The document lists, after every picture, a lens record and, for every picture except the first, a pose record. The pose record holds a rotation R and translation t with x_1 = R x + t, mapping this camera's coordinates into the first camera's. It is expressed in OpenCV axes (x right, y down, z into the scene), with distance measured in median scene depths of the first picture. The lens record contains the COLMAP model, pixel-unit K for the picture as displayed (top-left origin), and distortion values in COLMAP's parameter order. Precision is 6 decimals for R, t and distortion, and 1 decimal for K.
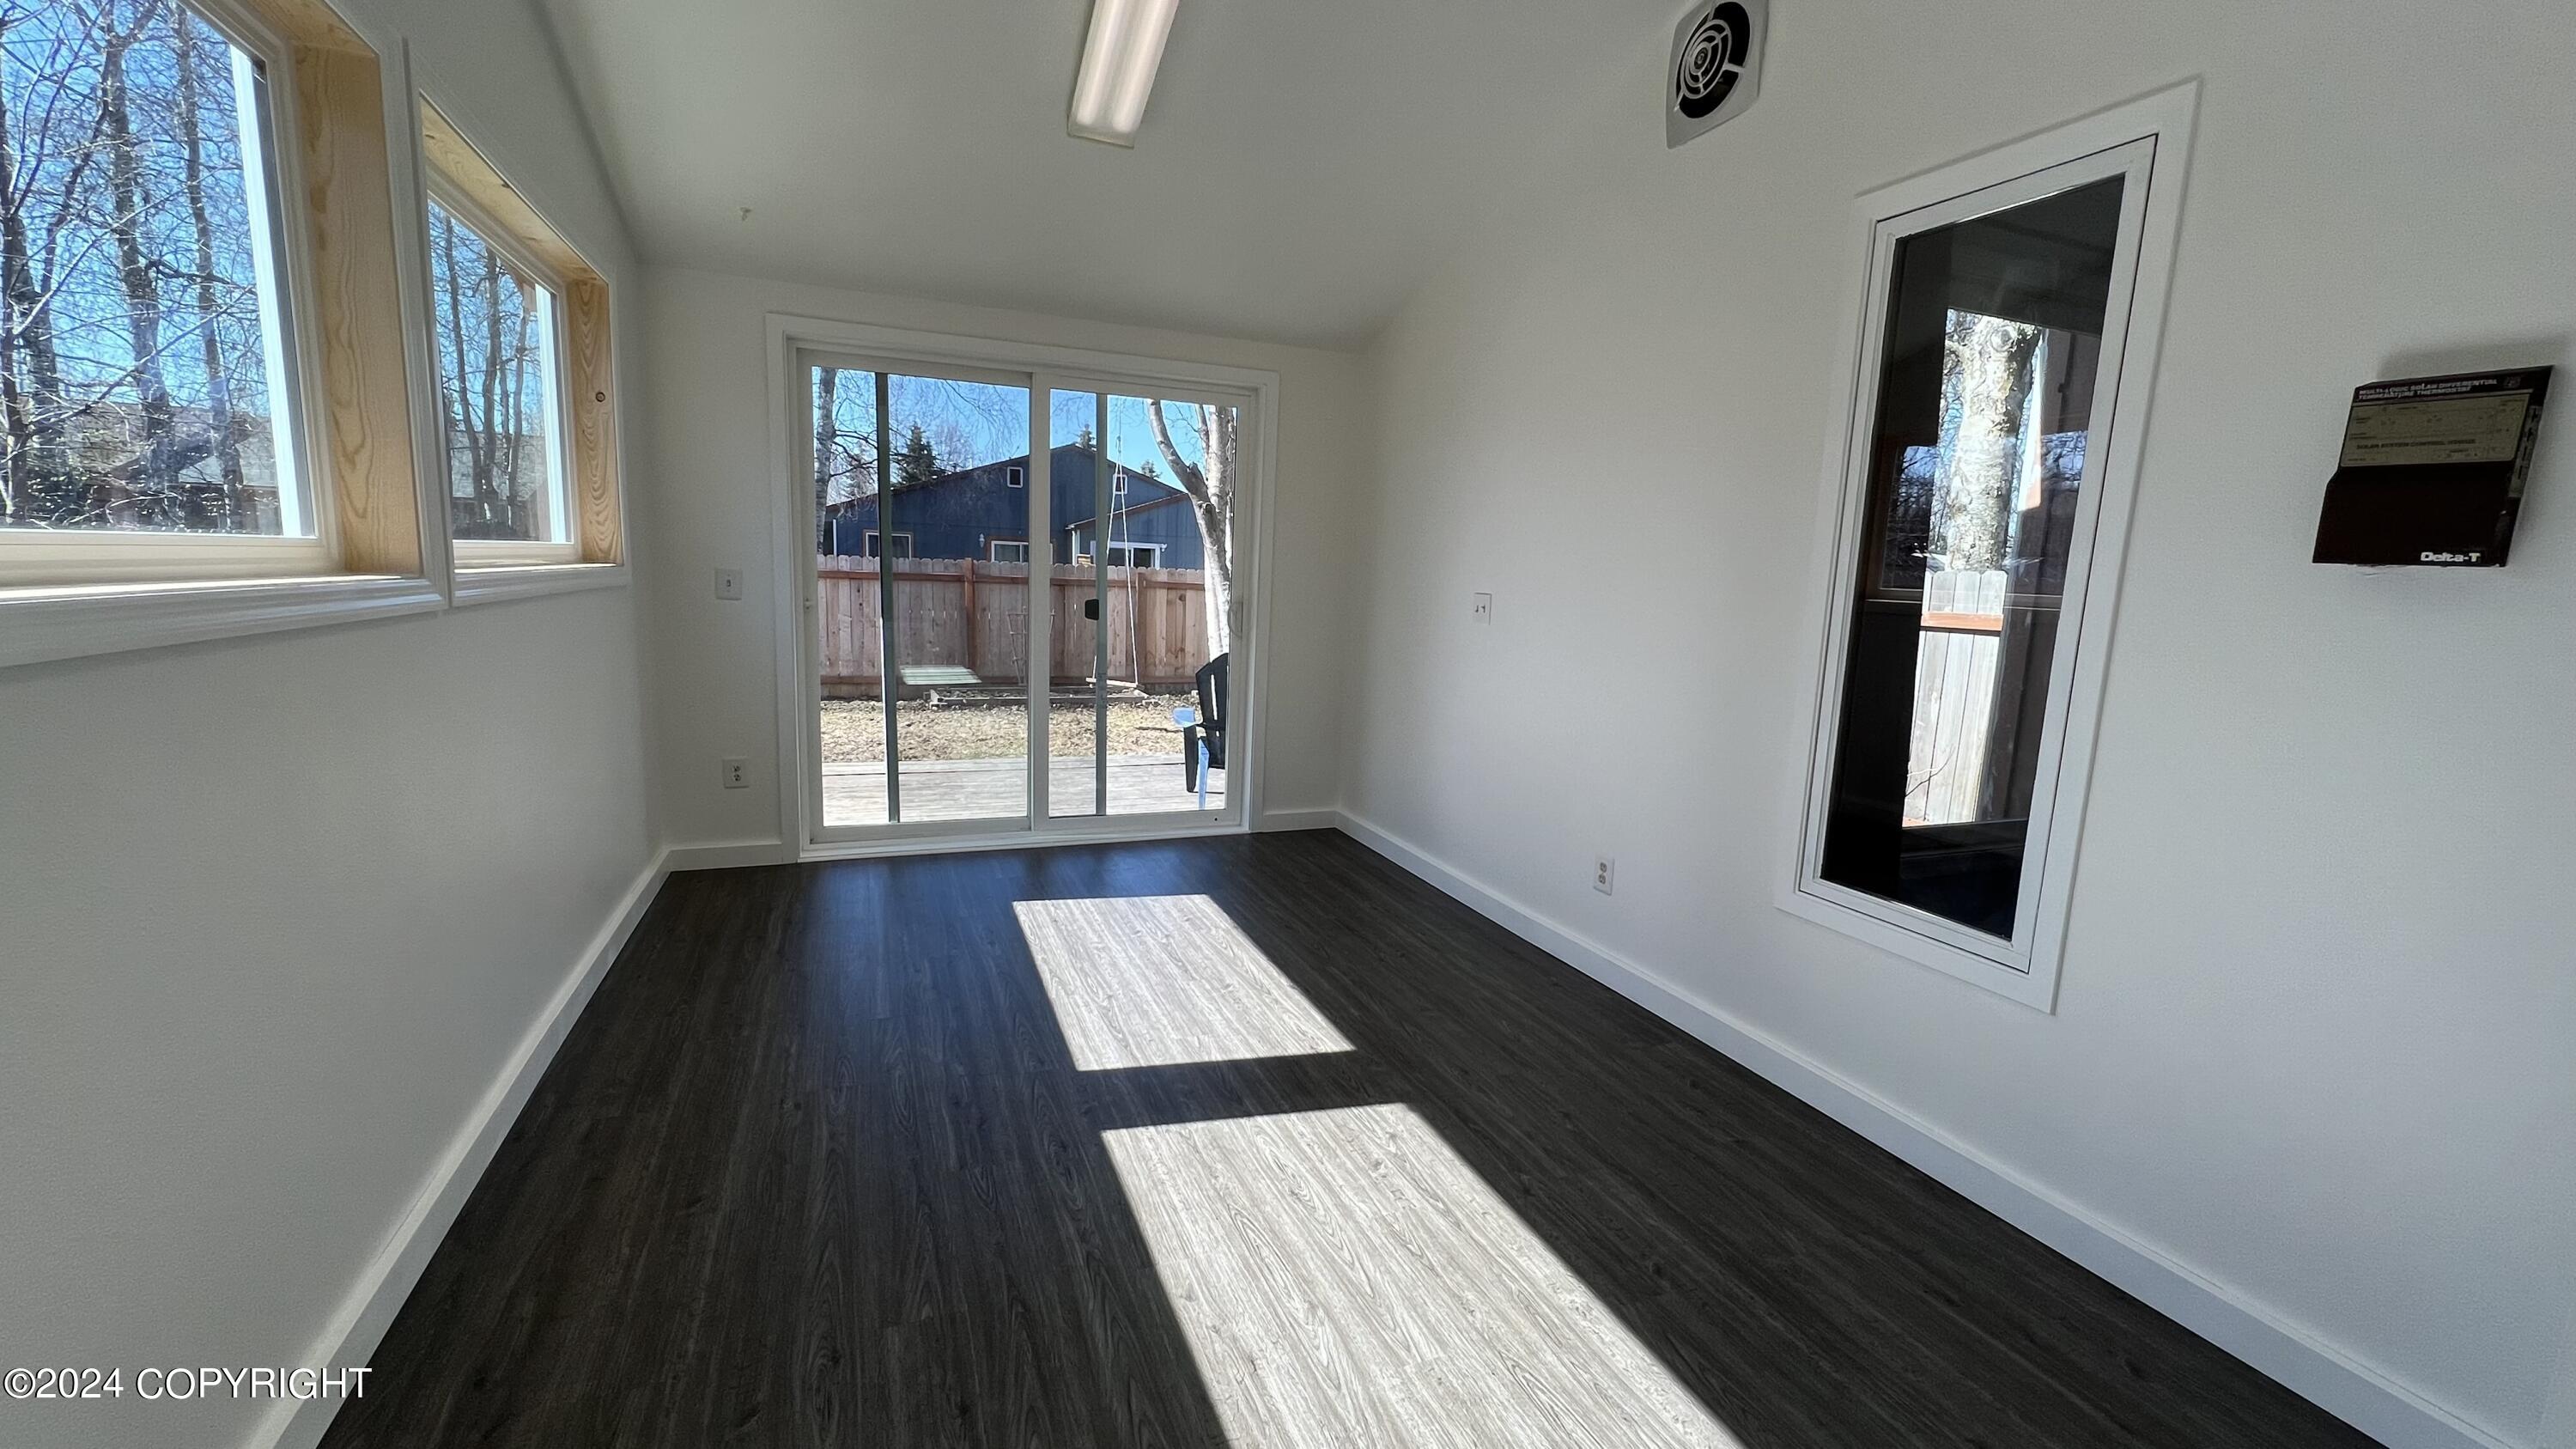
lens RADIAL K [[1027.5, 0, 1287.5], [0, 1027.5, 721.3], [0, 0, 1]] dist [-0.003143, 0.000114]
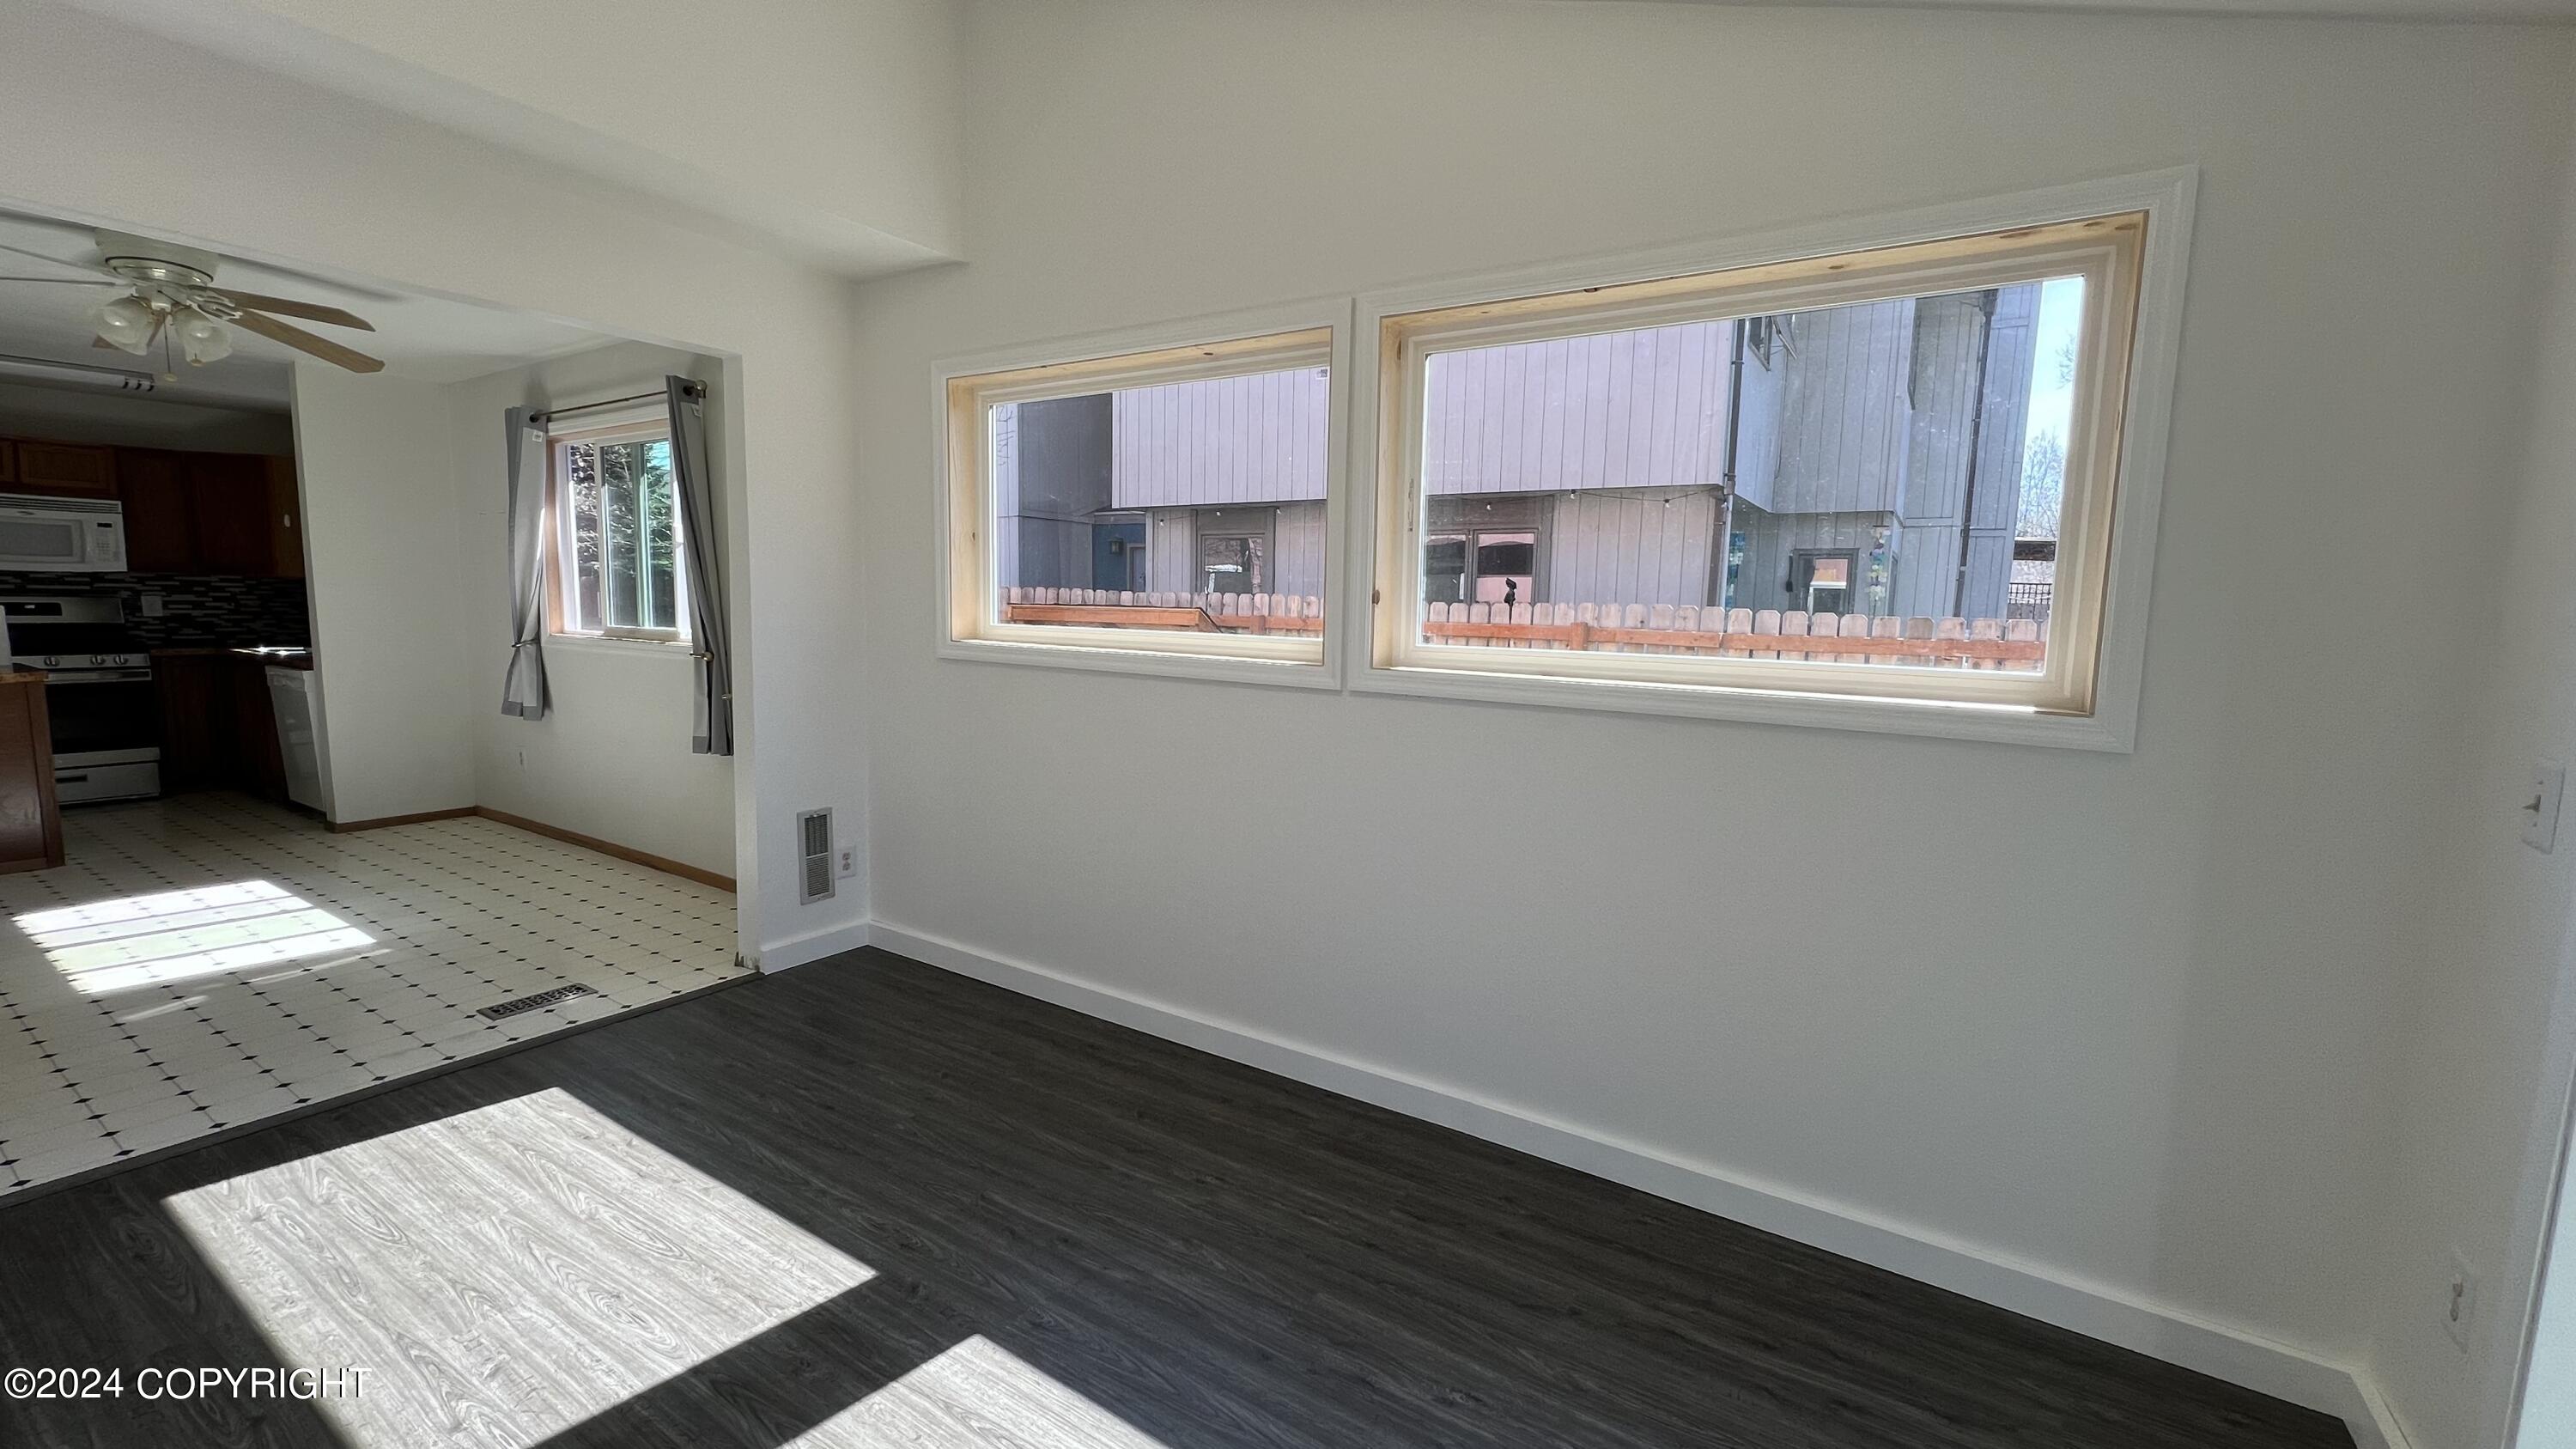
lens RADIAL K [[1027.5, 0, 1287.1], [0, 1027.5, 728.8], [0, 0, 1]] dist [-0.003143, 0.000114]
pose [[-0.812940, 0.007525, -0.582298, 0.048529], [-0.145034, 0.965793, 0.214962, -0.324056], [0.563997, 0.259204, -0.784041, 1.922410]]
